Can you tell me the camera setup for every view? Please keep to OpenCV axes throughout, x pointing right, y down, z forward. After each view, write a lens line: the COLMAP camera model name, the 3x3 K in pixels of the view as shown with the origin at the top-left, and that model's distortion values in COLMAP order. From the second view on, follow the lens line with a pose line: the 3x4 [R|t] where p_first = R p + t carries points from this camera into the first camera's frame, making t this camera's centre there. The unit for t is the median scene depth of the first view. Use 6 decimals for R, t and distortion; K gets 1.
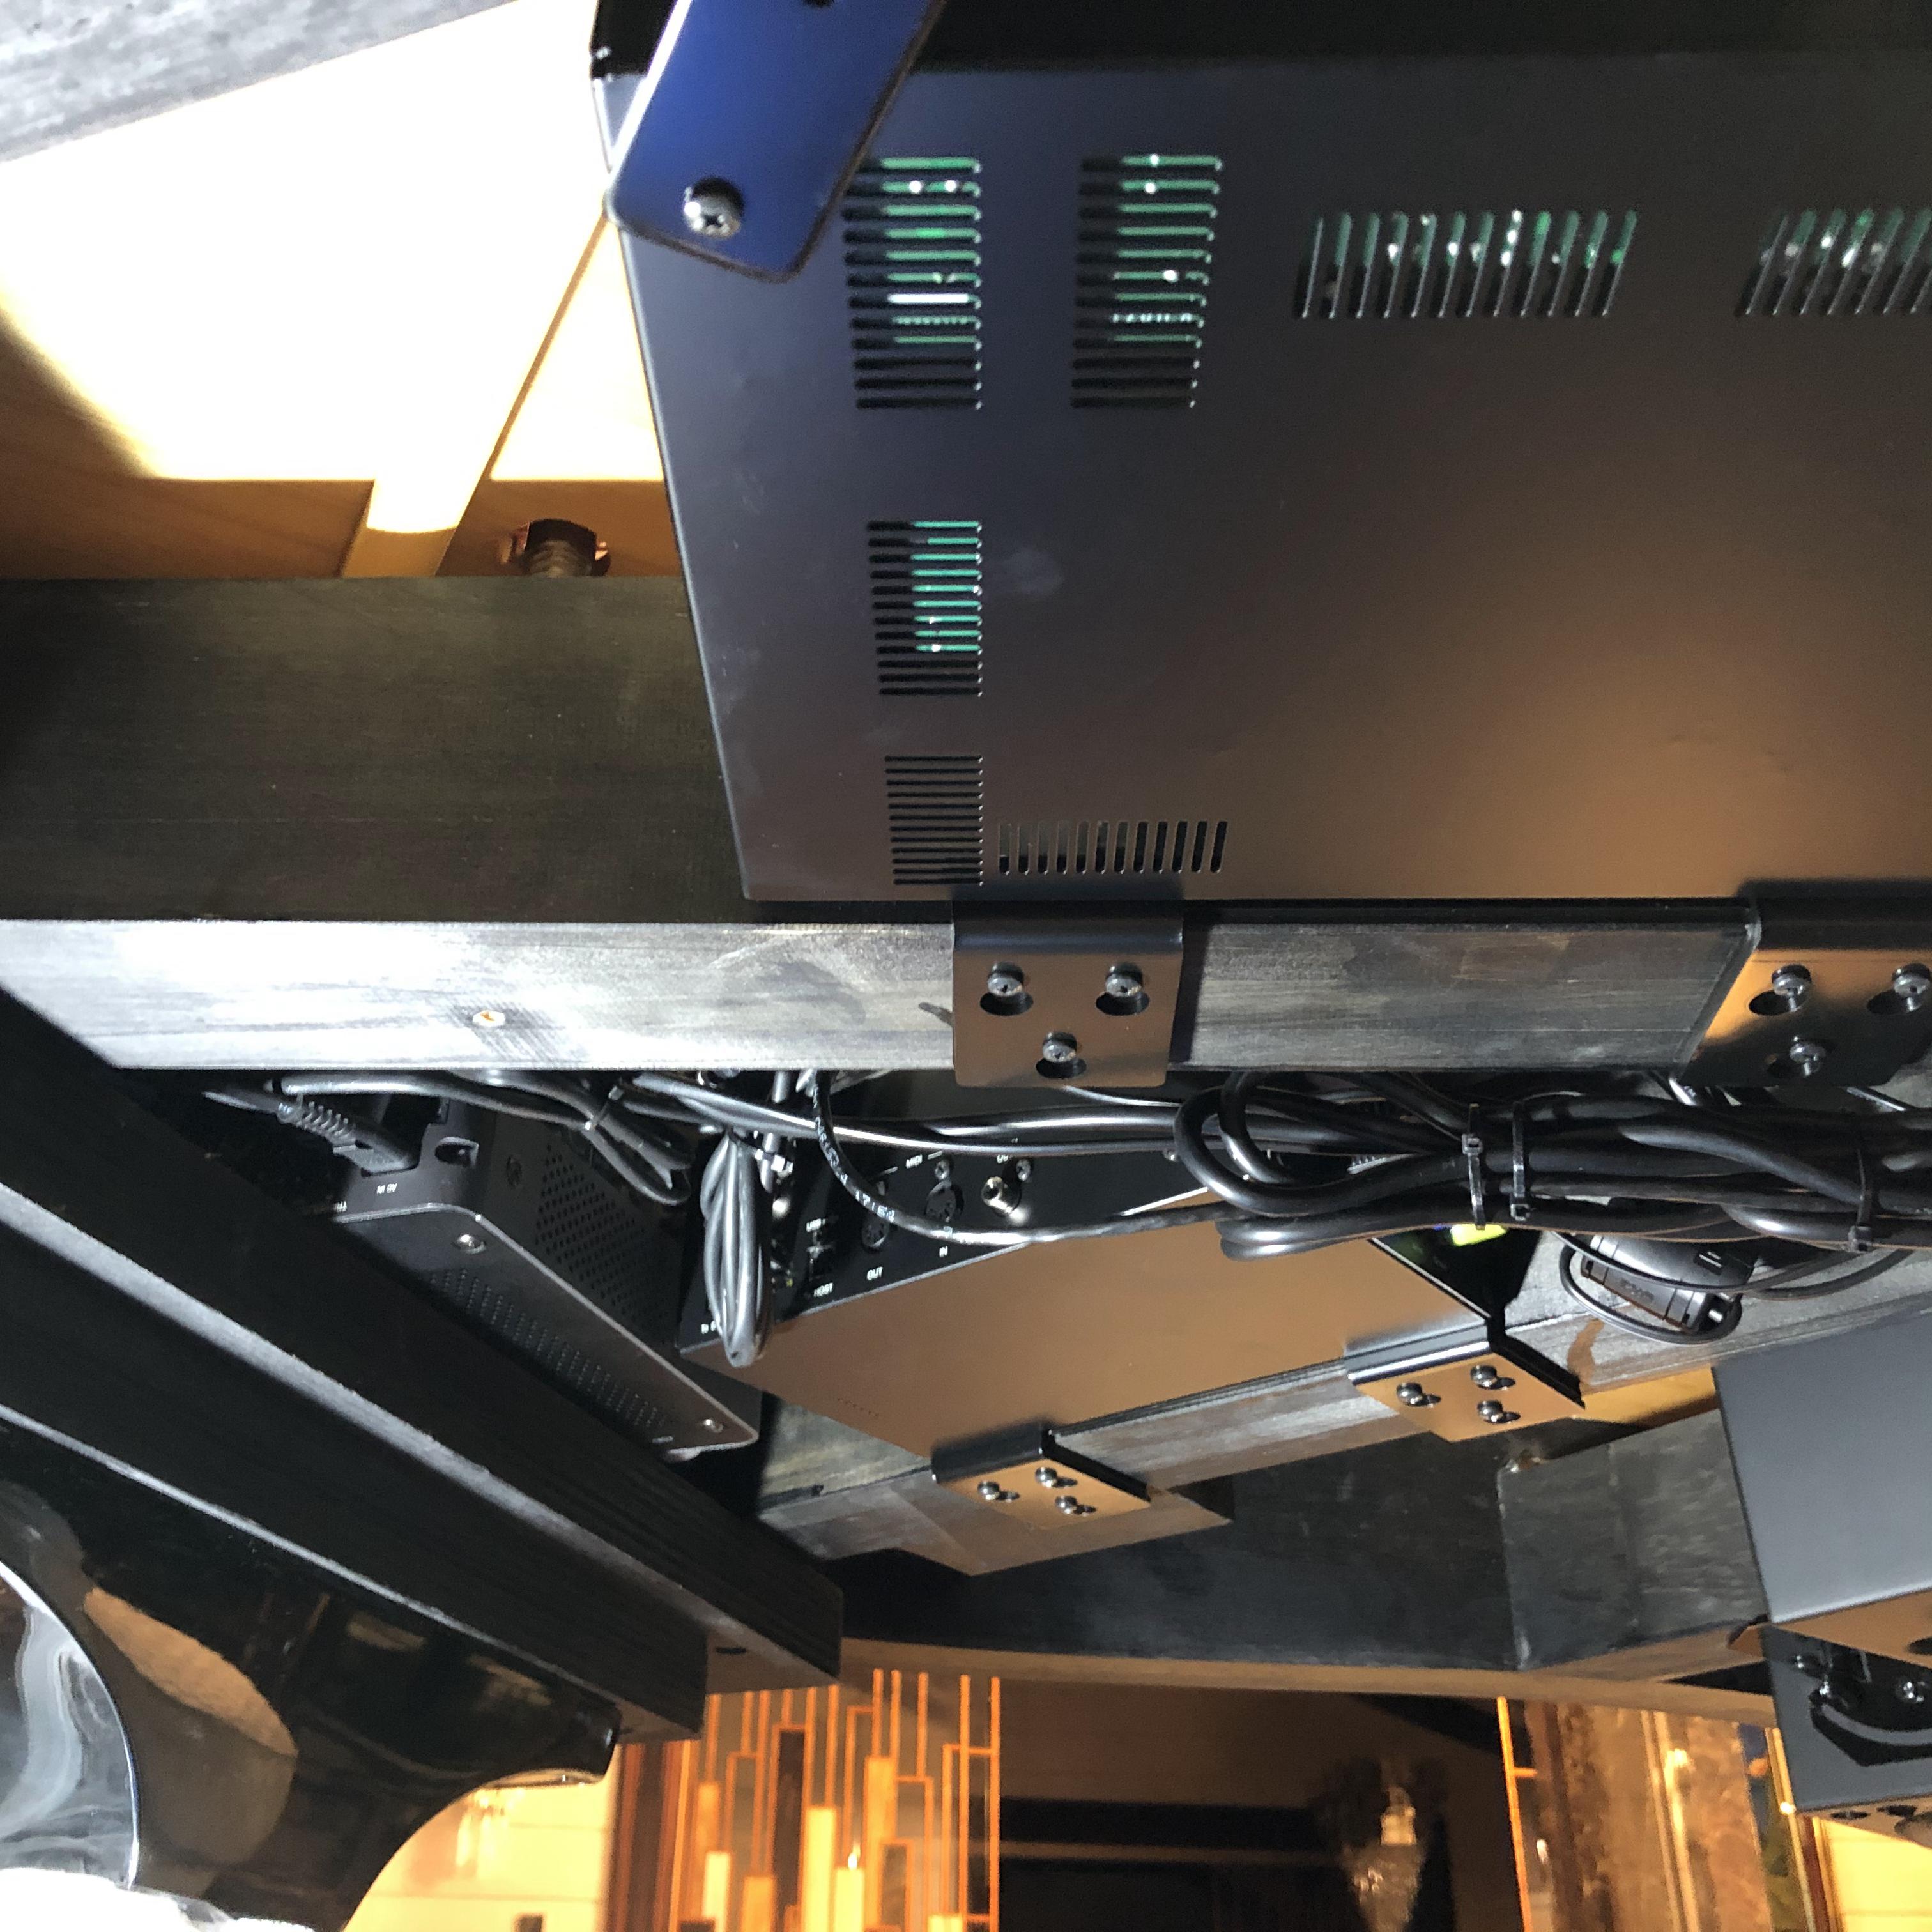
lens RADIAL K [[2151.4, 0, 966.0], [0, 2151.4, 966.0], [0, 0, 1]] dist [0.132123, -0.364288]
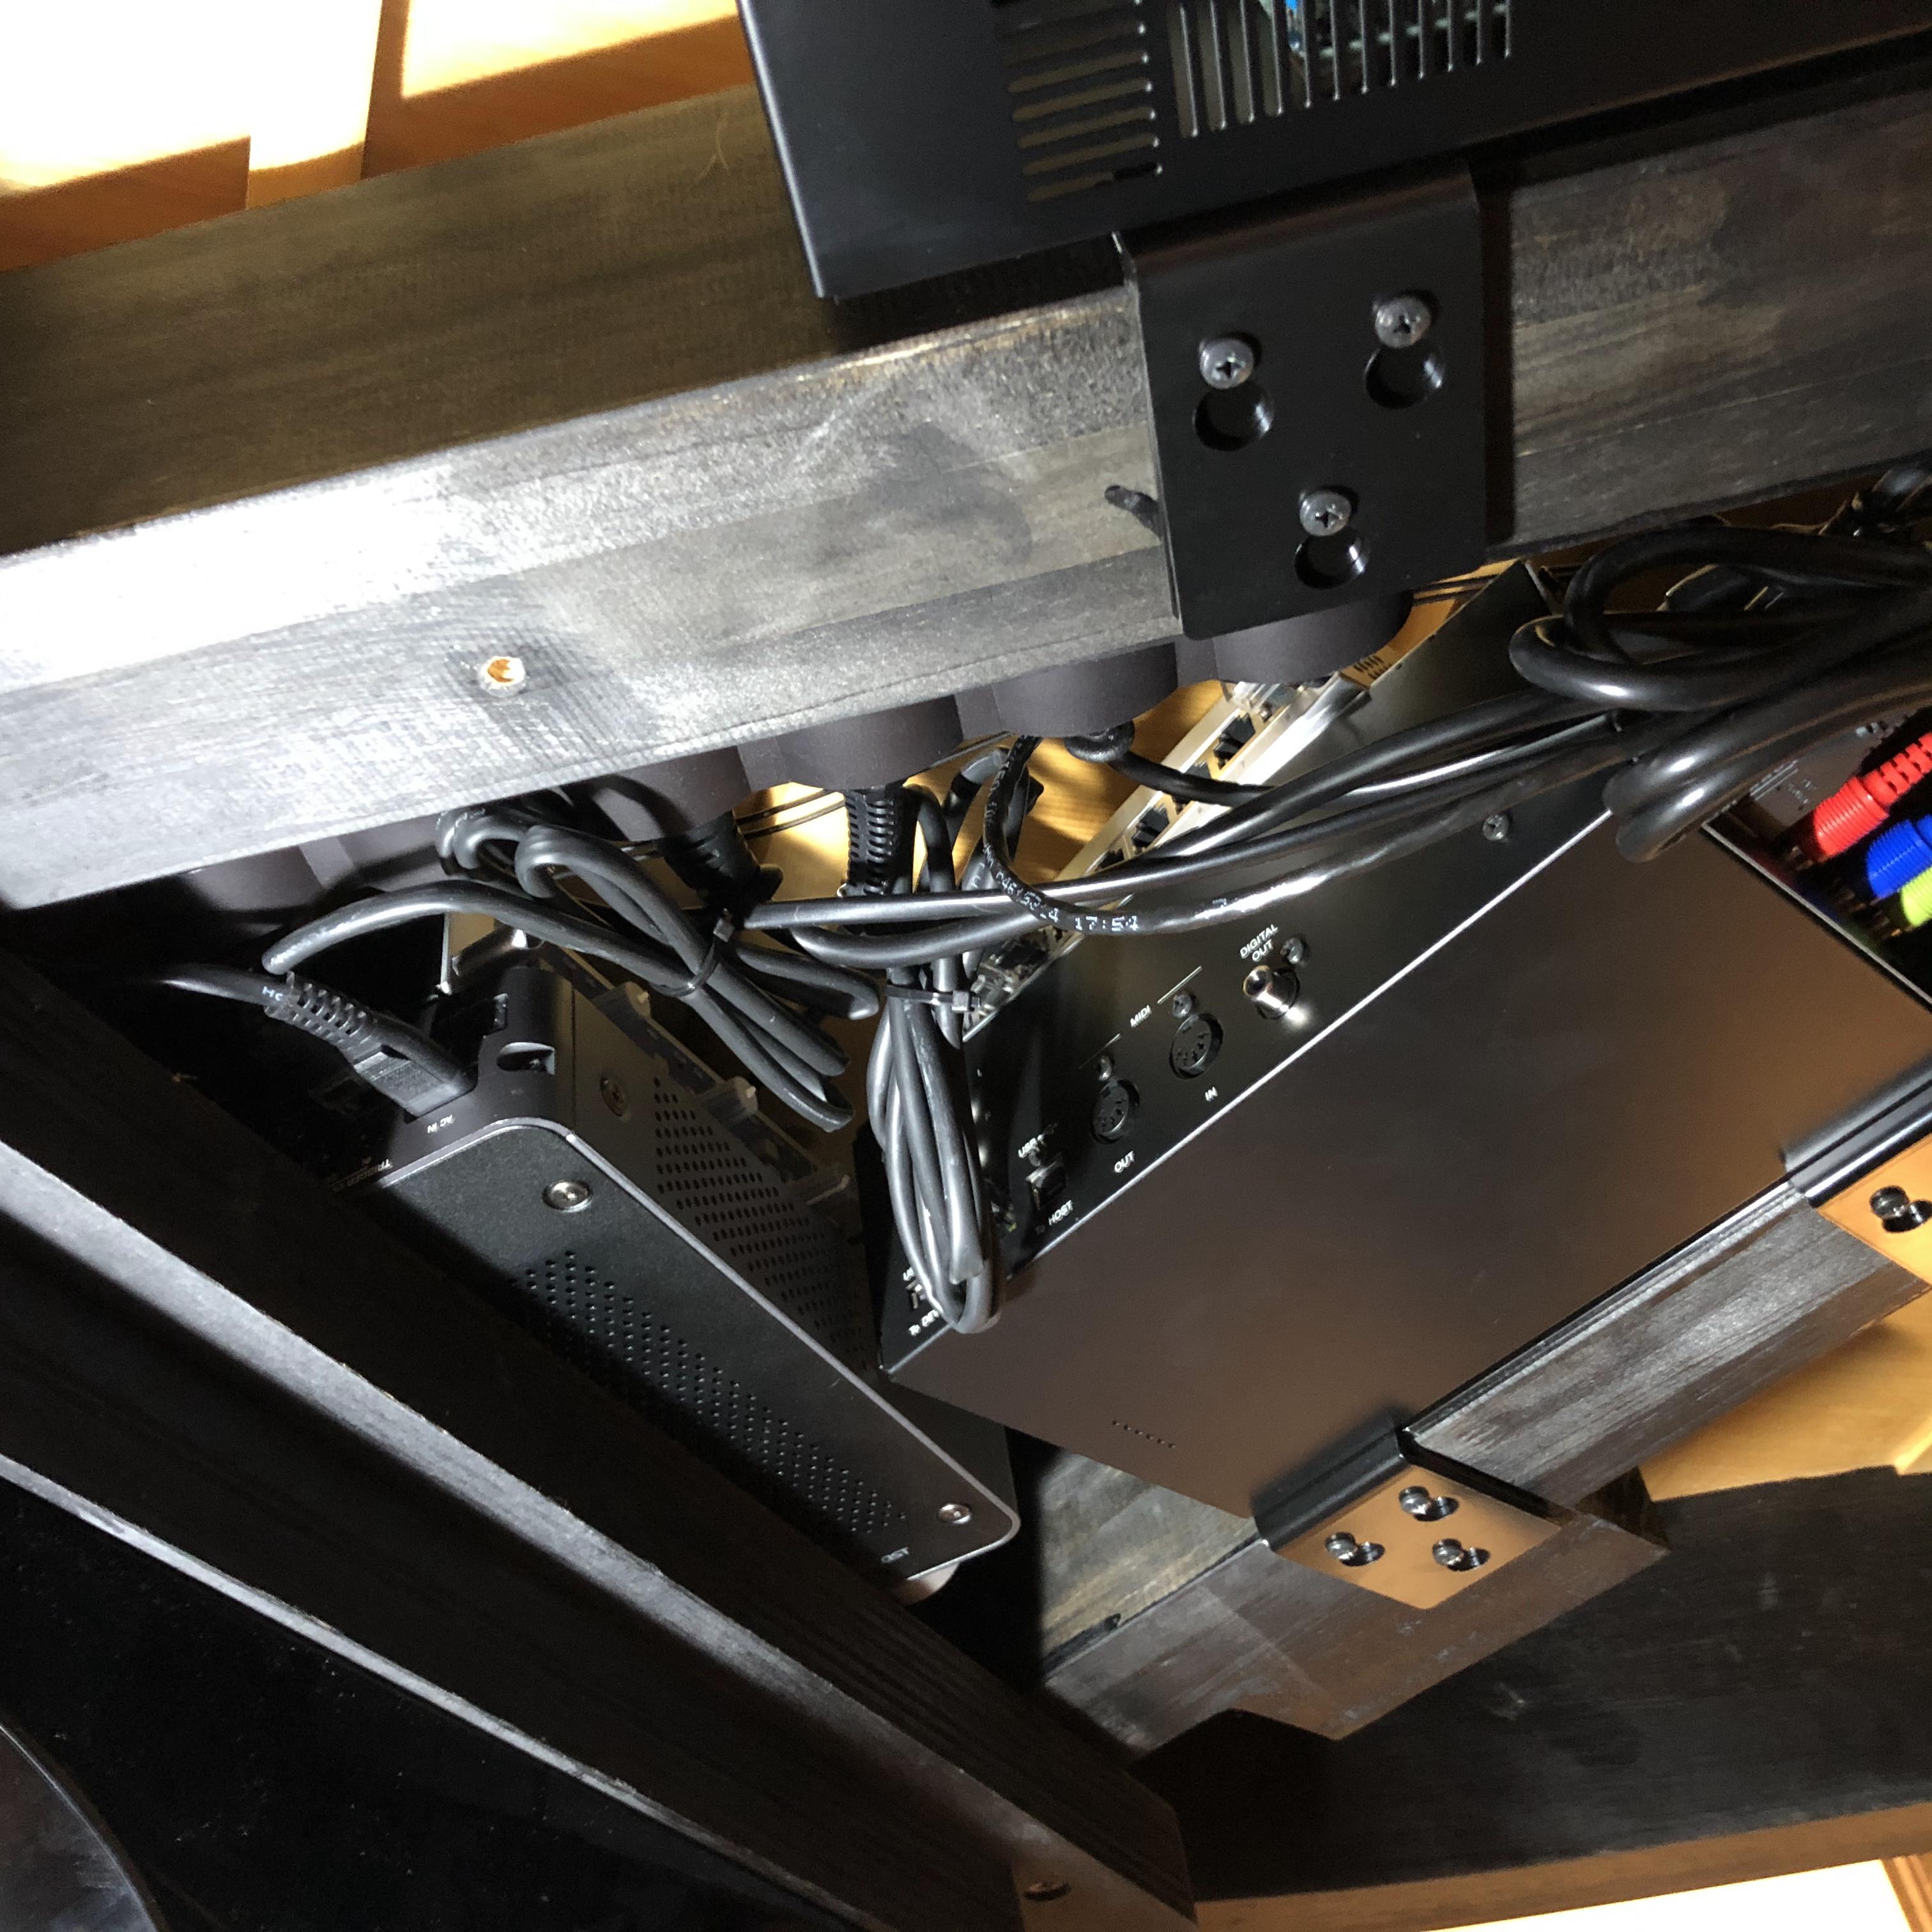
lens RADIAL K [[2151.4, 0, 966.0], [0, 2151.4, 966.0], [0, 0, 1]] dist [0.132123, -0.364288]
pose [[0.974366, -0.223631, -0.024494, -0.066652], [0.212643, 0.951051, -0.224242, 0.249788], [0.073443, 0.213285, 0.974226, 0.297695]]
